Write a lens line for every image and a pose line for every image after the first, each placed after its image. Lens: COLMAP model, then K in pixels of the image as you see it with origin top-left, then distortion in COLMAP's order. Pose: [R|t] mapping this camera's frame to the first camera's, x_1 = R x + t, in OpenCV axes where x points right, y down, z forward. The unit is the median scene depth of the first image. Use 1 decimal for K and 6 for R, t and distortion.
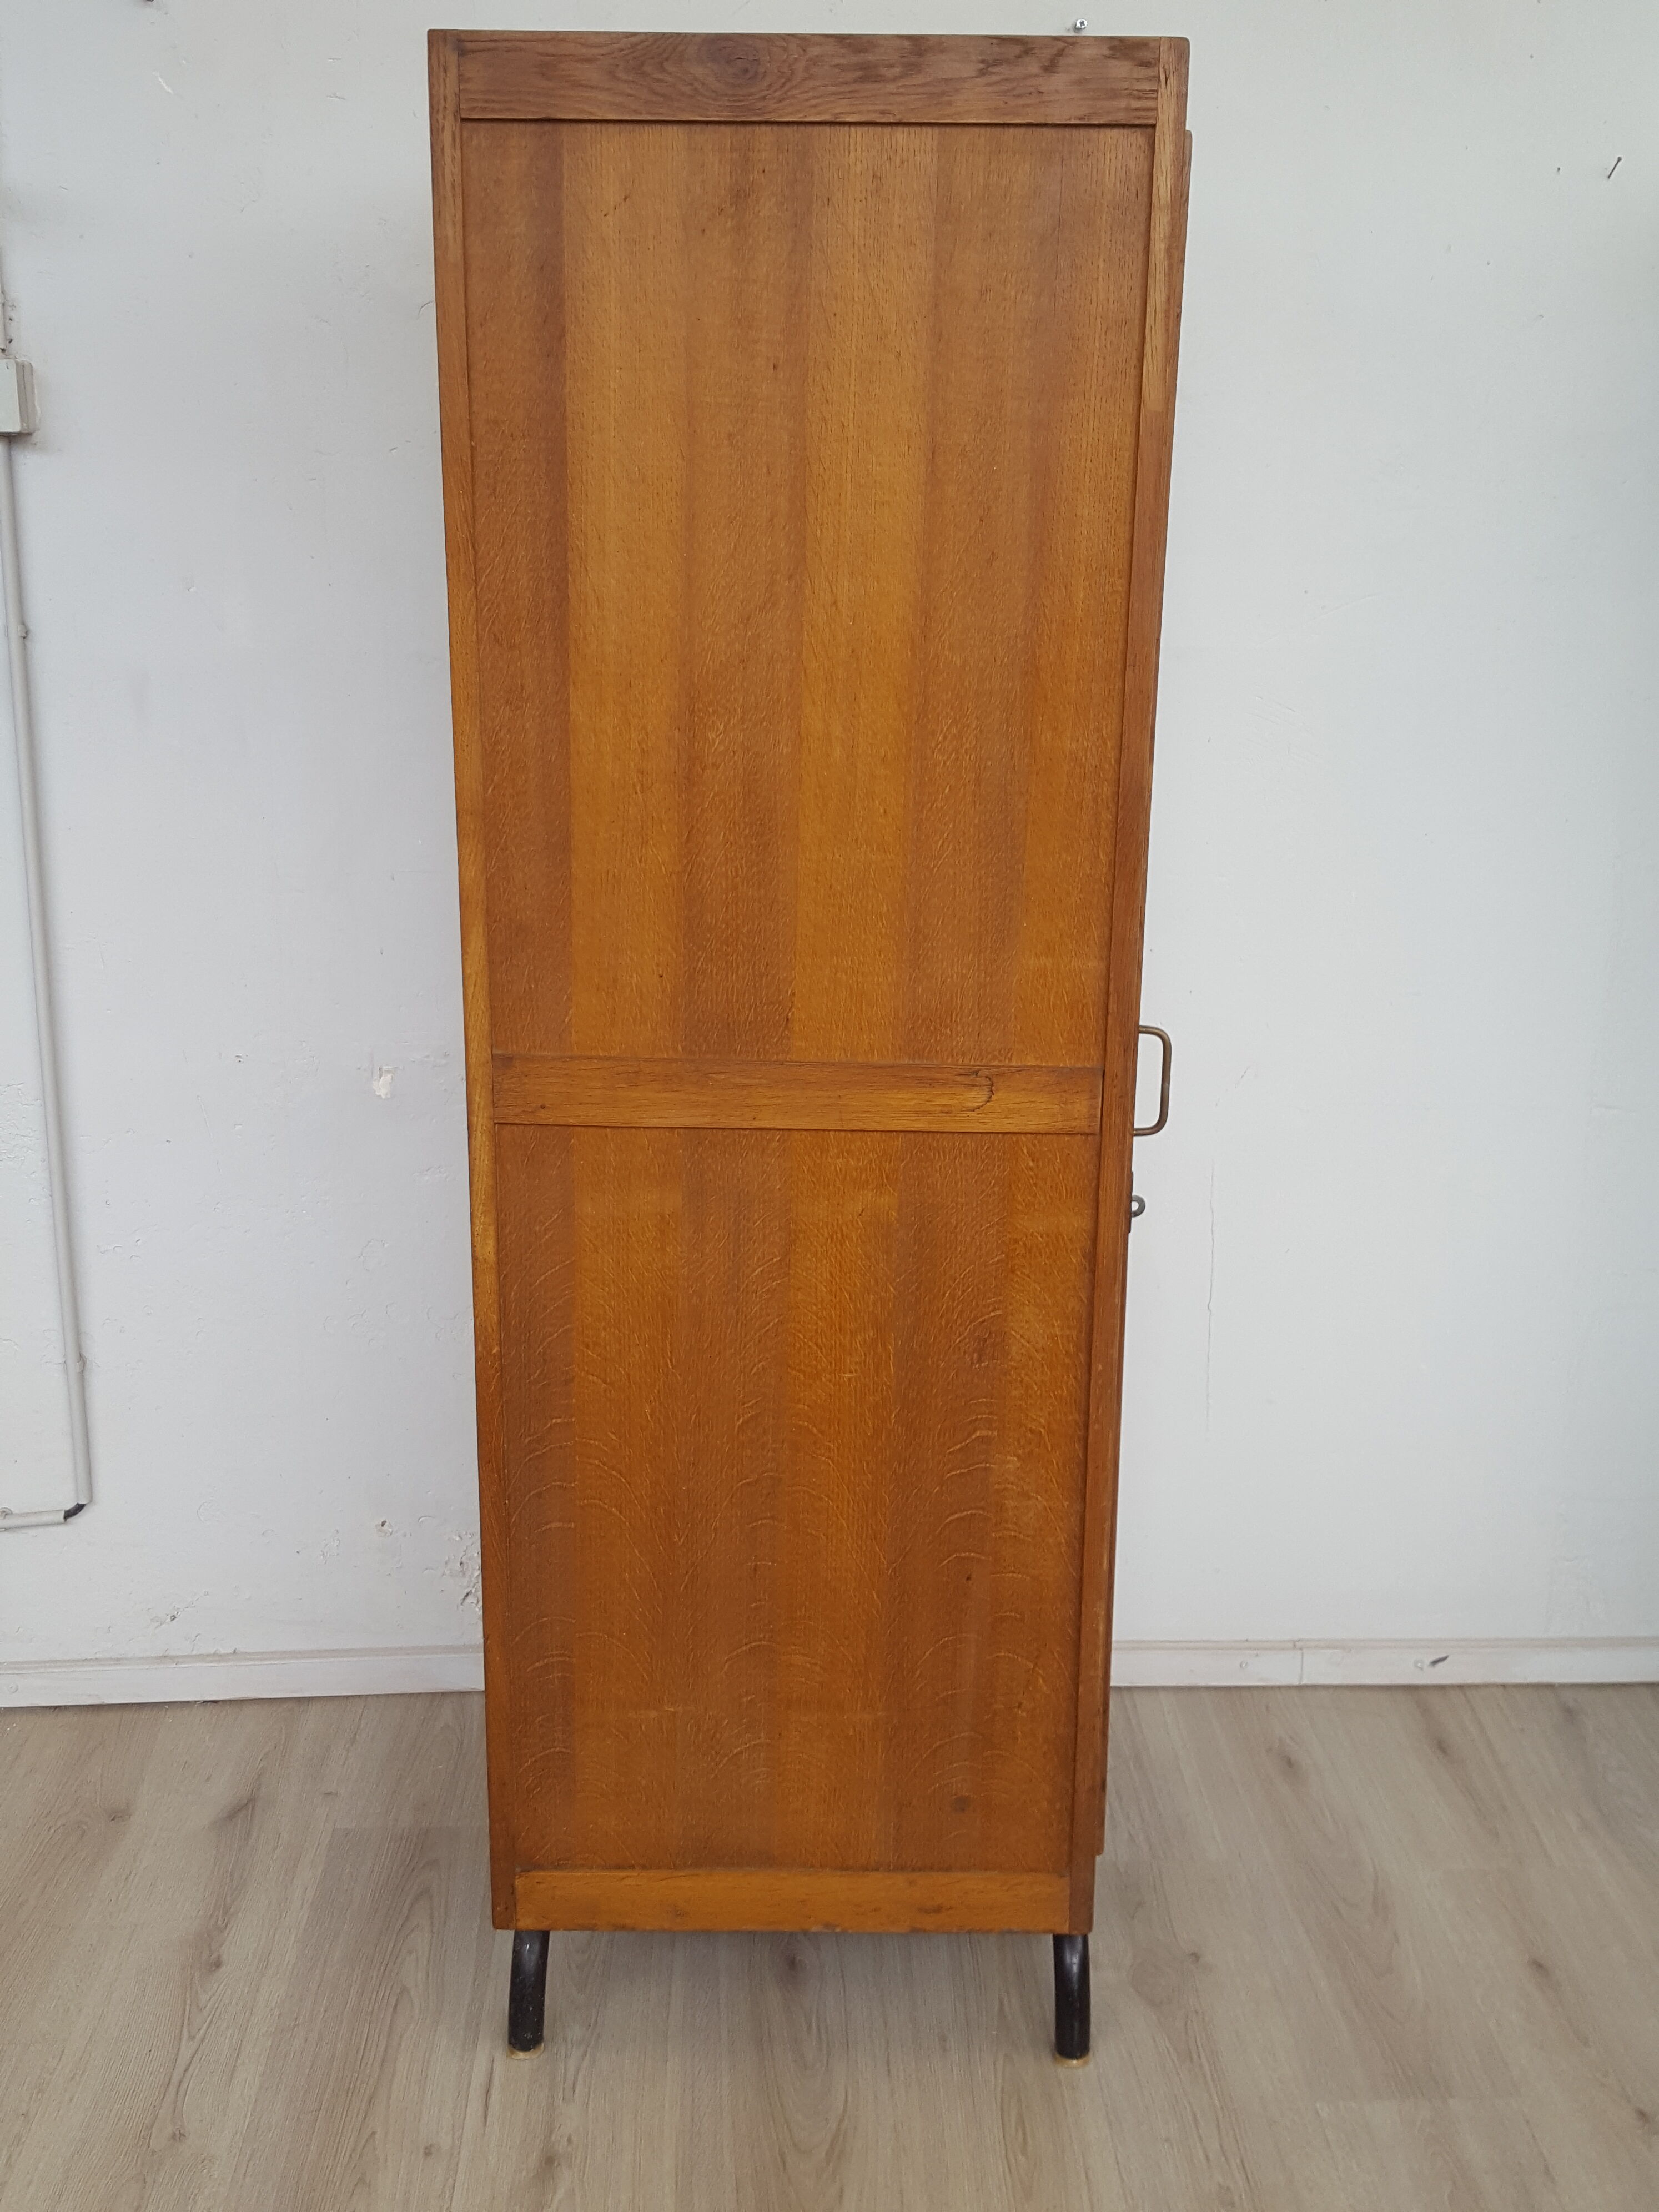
lens RADIAL K [[2181.8, 0, 856.9], [0, 2181.8, 1033.0], [0, 0, 1]] dist [0.129705, -0.257322]
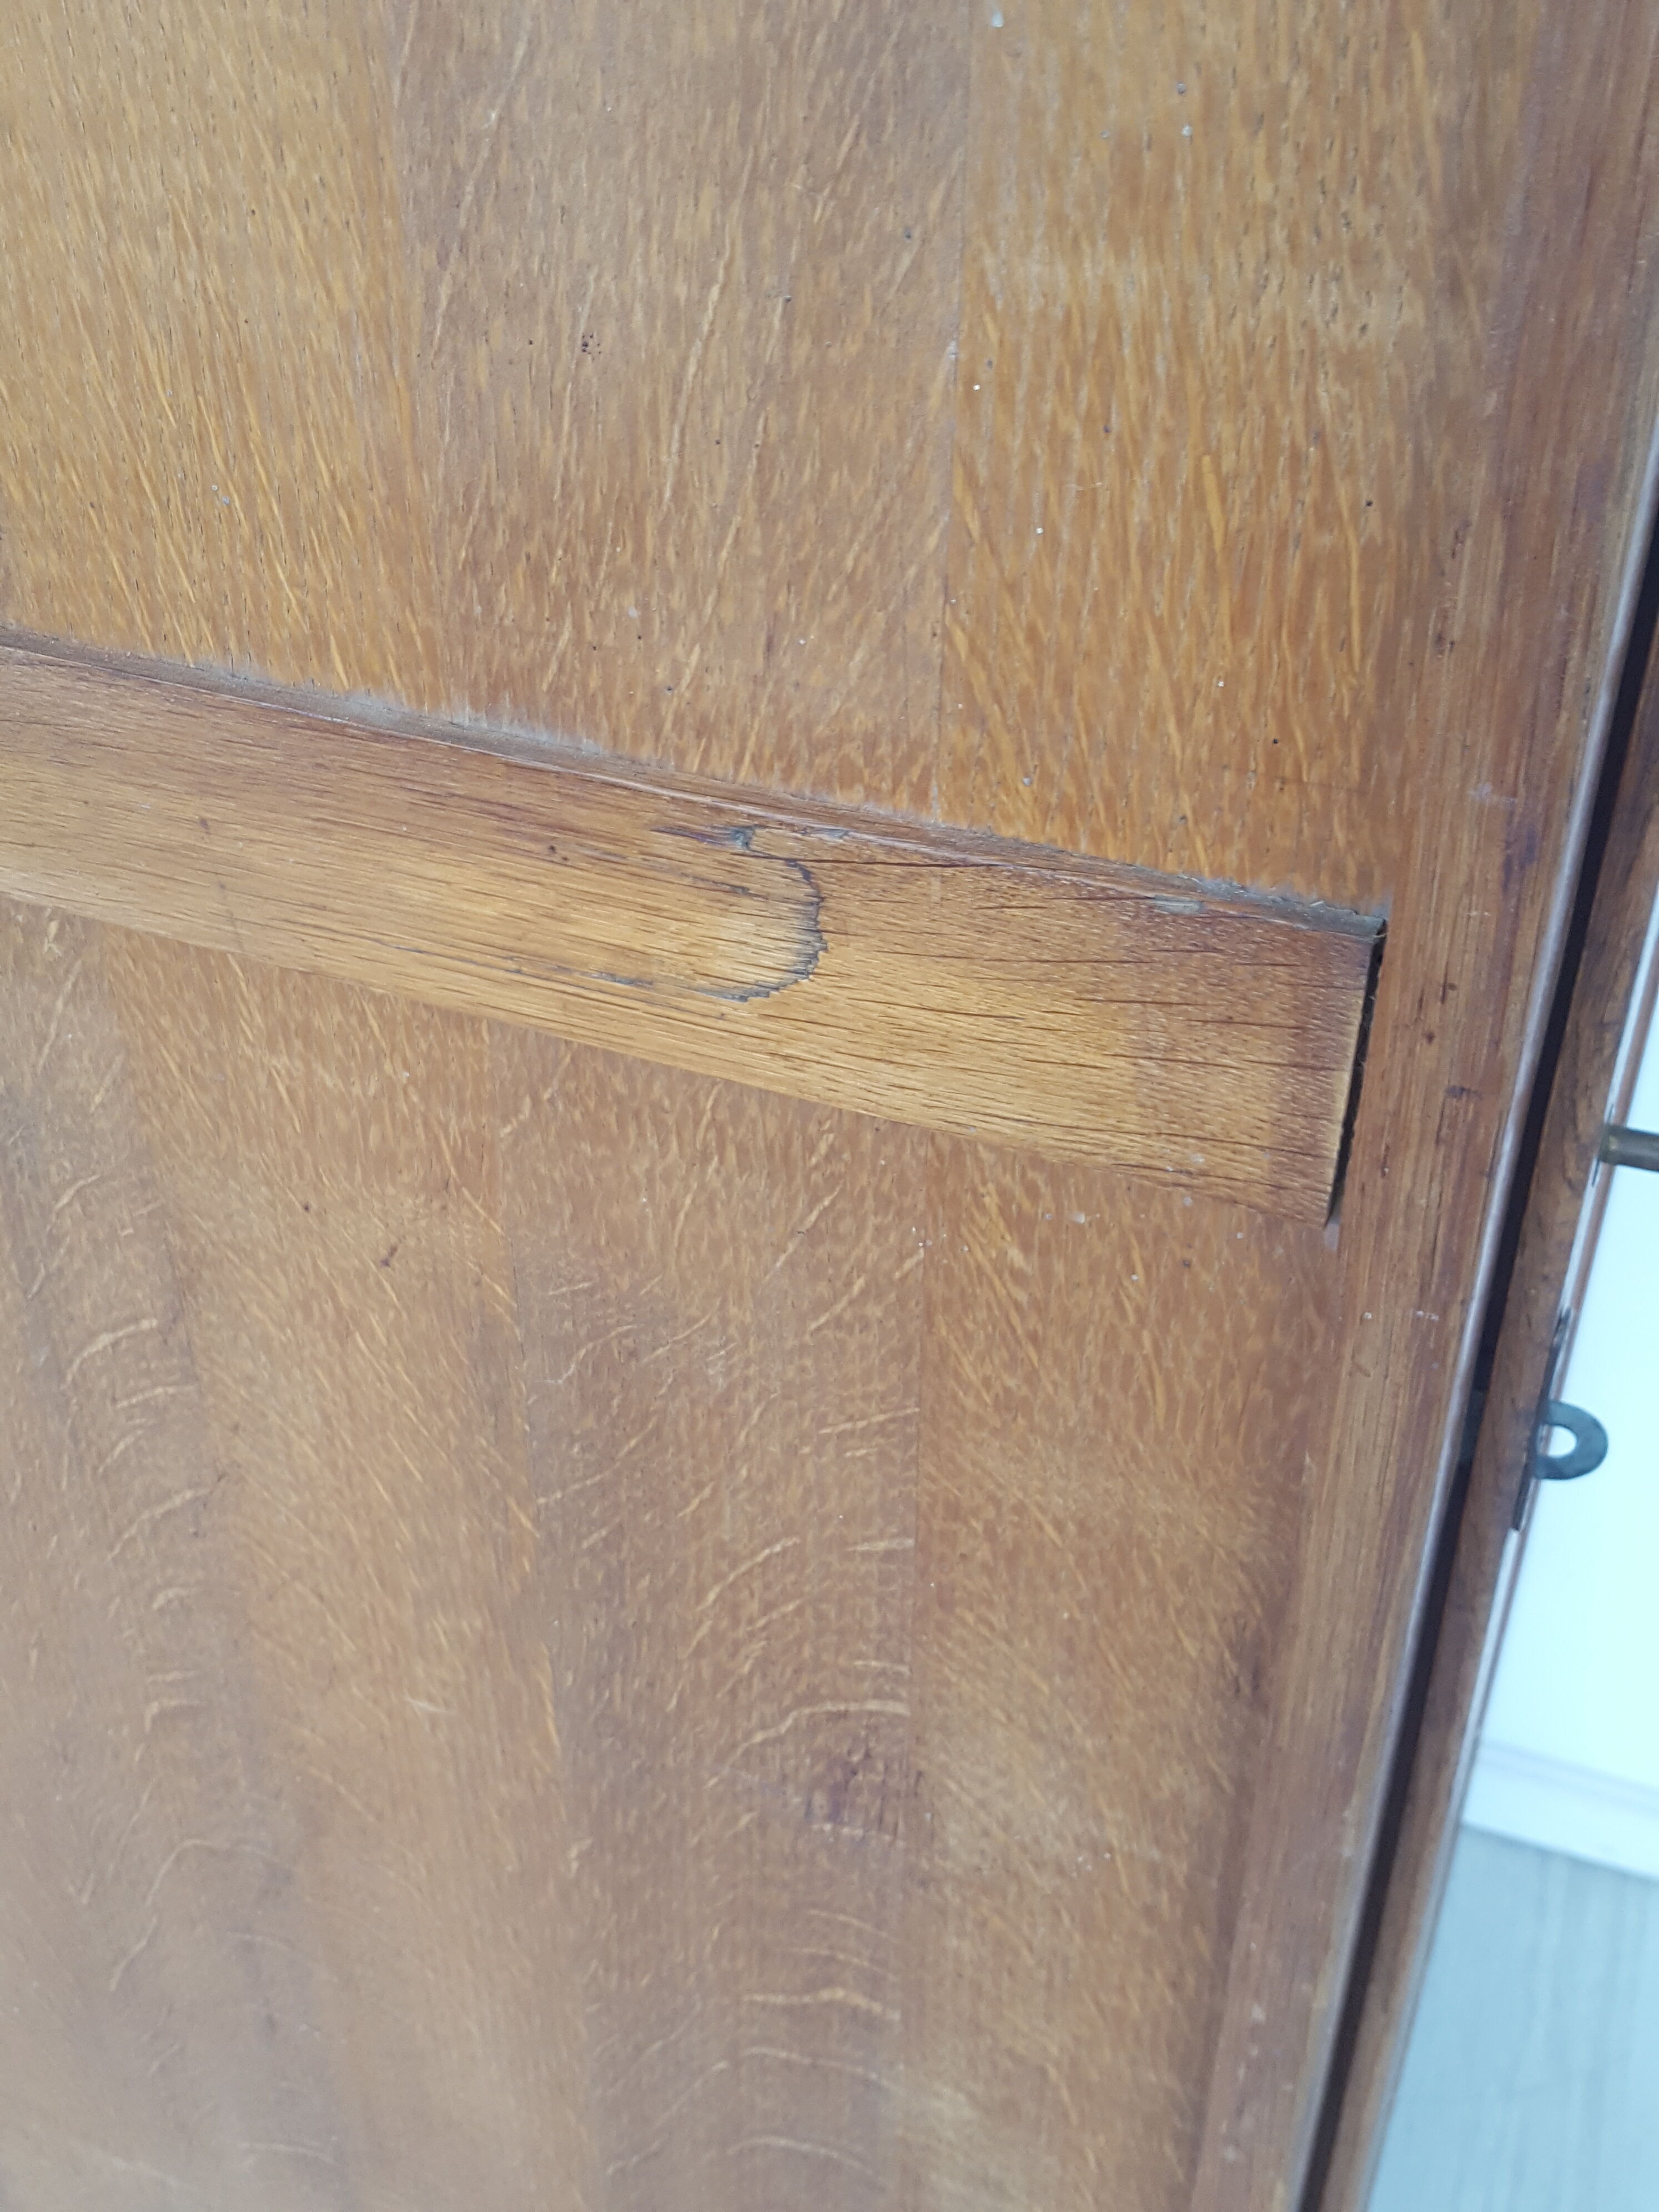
lens RADIAL K [[2182.5, 0, 850.5], [0, 2182.5, 1090.1], [0, 0, 1]] dist [0.159043, -0.329662]
pose [[0.907114, 0.223700, -0.356516, 0.151470], [-0.098585, 0.936425, 0.336733, -0.031174], [0.409177, -0.270308, 0.871497, 0.874825]]
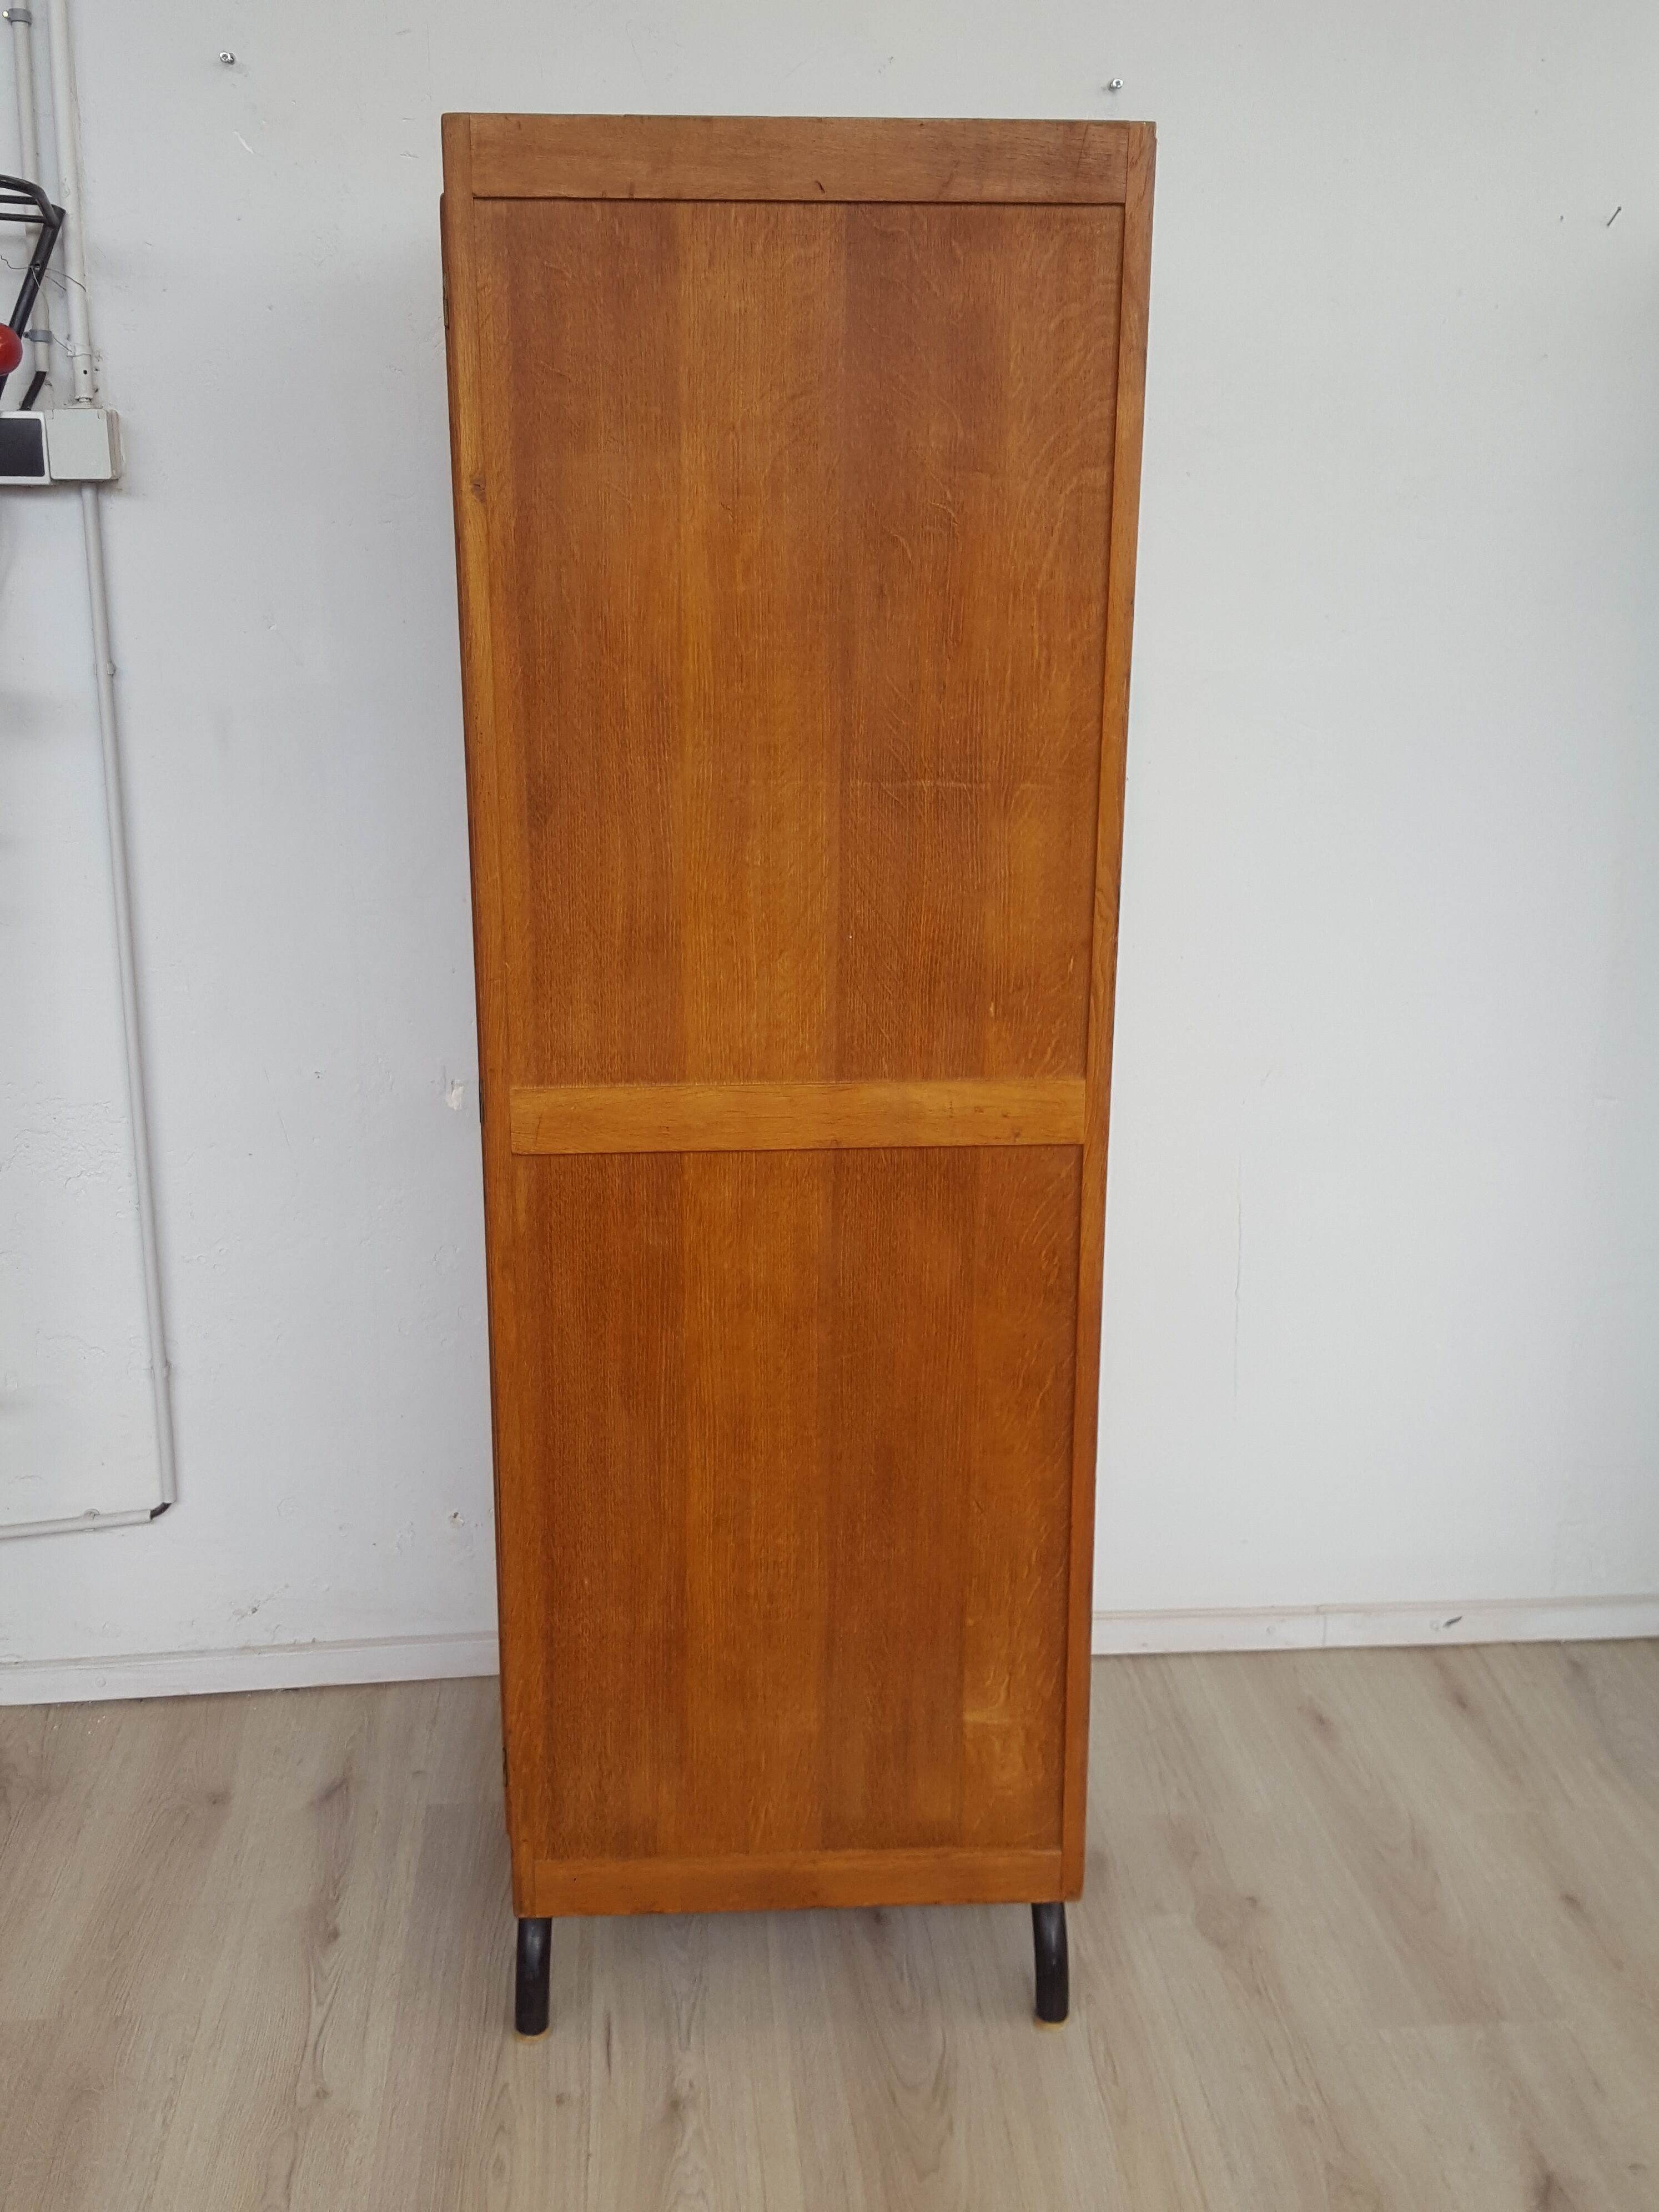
lens RADIAL K [[2185.8, 0, 836.7], [0, 2185.8, 1046.4], [0, 0, 1]] dist [0.160810, -0.347664]
pose [[0.999293, -0.016573, 0.033750, -0.068716], [0.016158, 0.999791, 0.012524, -0.010814], [-0.033951, -0.011969, 0.999352, -0.054611]]
